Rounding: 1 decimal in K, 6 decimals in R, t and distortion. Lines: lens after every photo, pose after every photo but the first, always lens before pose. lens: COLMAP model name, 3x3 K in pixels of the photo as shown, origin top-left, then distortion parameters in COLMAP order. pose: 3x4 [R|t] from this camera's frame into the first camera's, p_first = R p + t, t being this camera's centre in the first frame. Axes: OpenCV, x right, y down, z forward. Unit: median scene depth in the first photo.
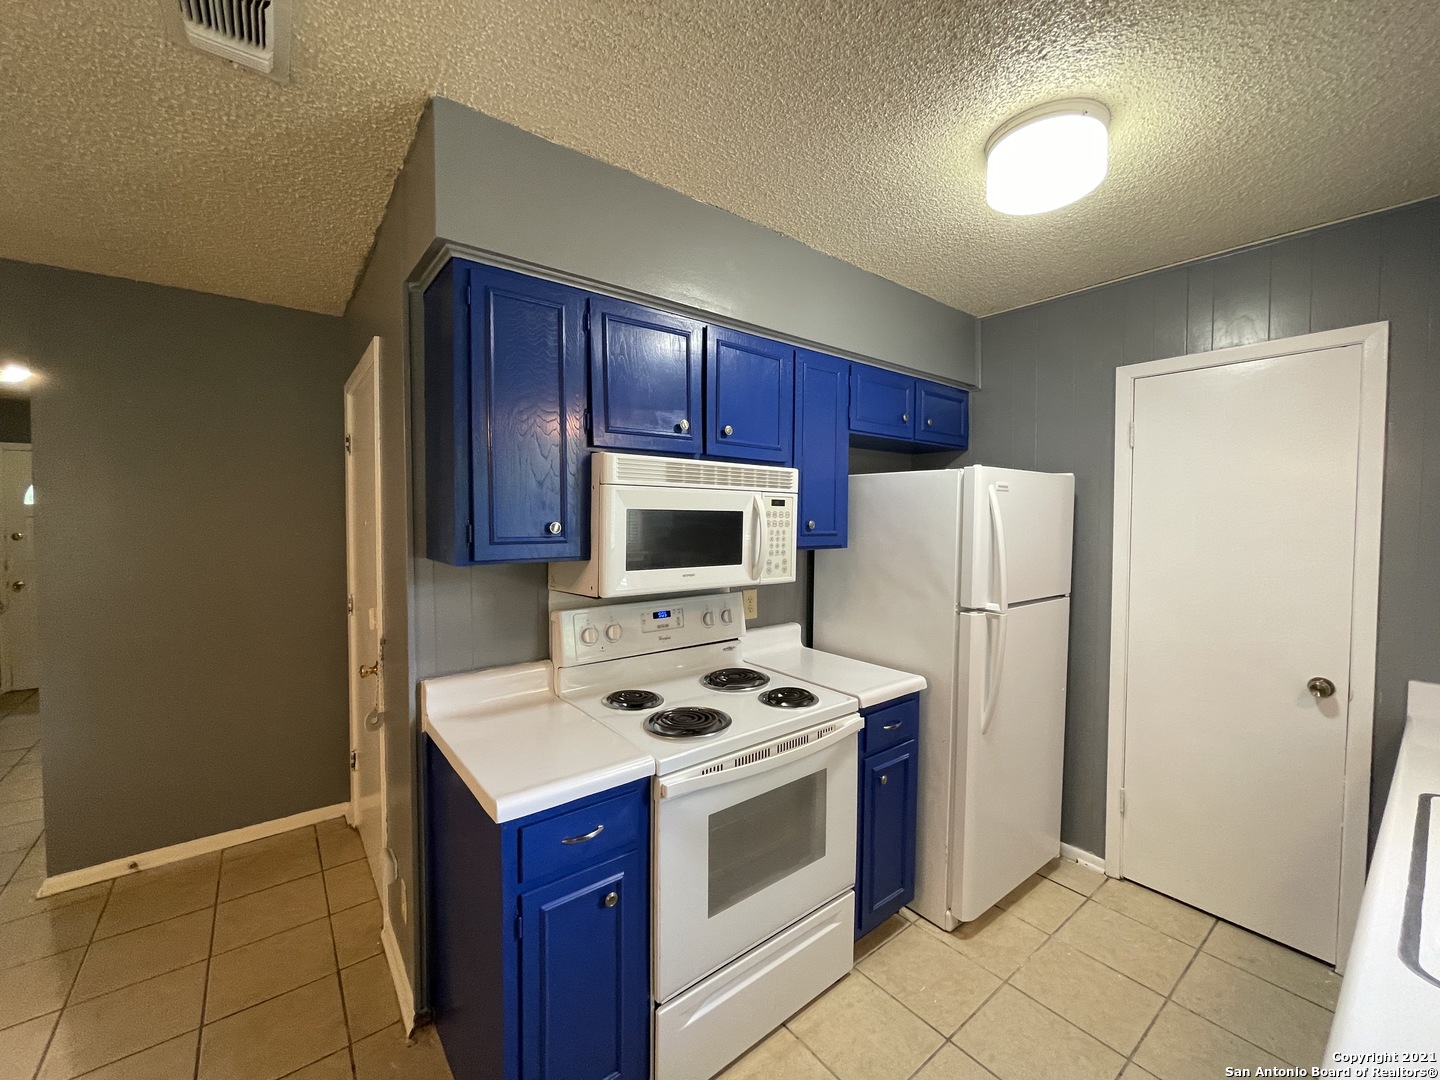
lens RADIAL K [[573.5, 0, 721.1], [0, 573.5, 537.0], [0, 0, 1]] dist [-0.001618, -0.000210]
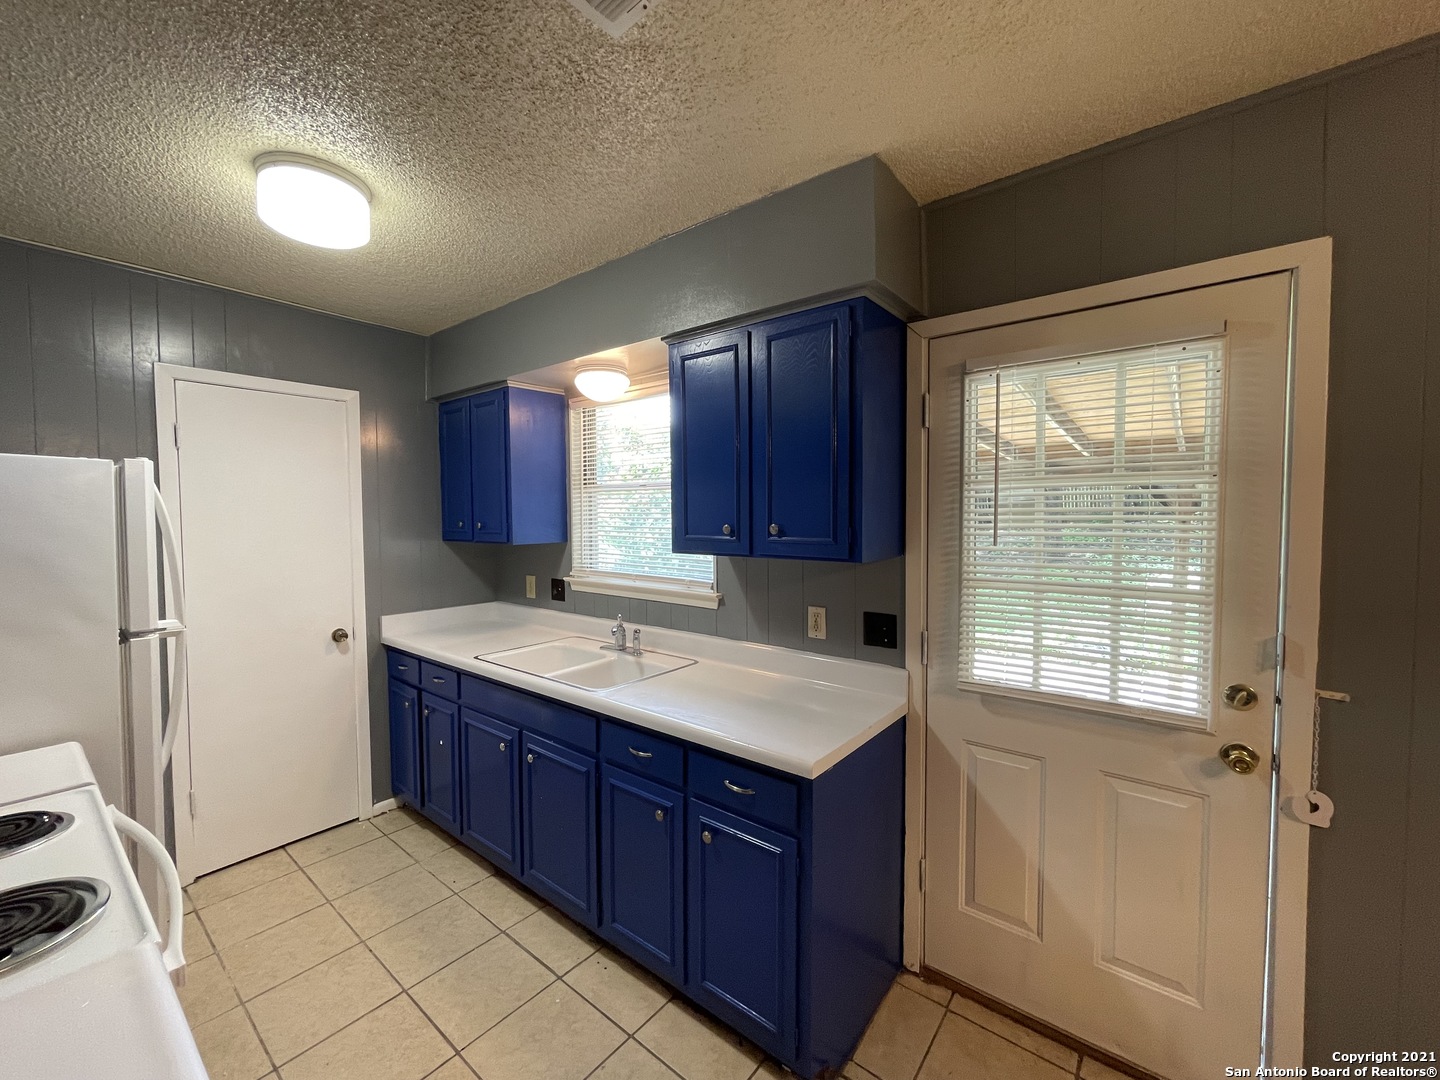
lens RADIAL K [[573.5, 0, 721.1], [0, 573.5, 537.0], [0, 0, 1]] dist [-0.001618, -0.000210]
pose [[-0.240663, -0.040985, 0.969743, -0.562996], [0.031715, 0.998243, 0.050060, -0.025866], [-0.970090, 0.042803, -0.238940, 0.394931]]
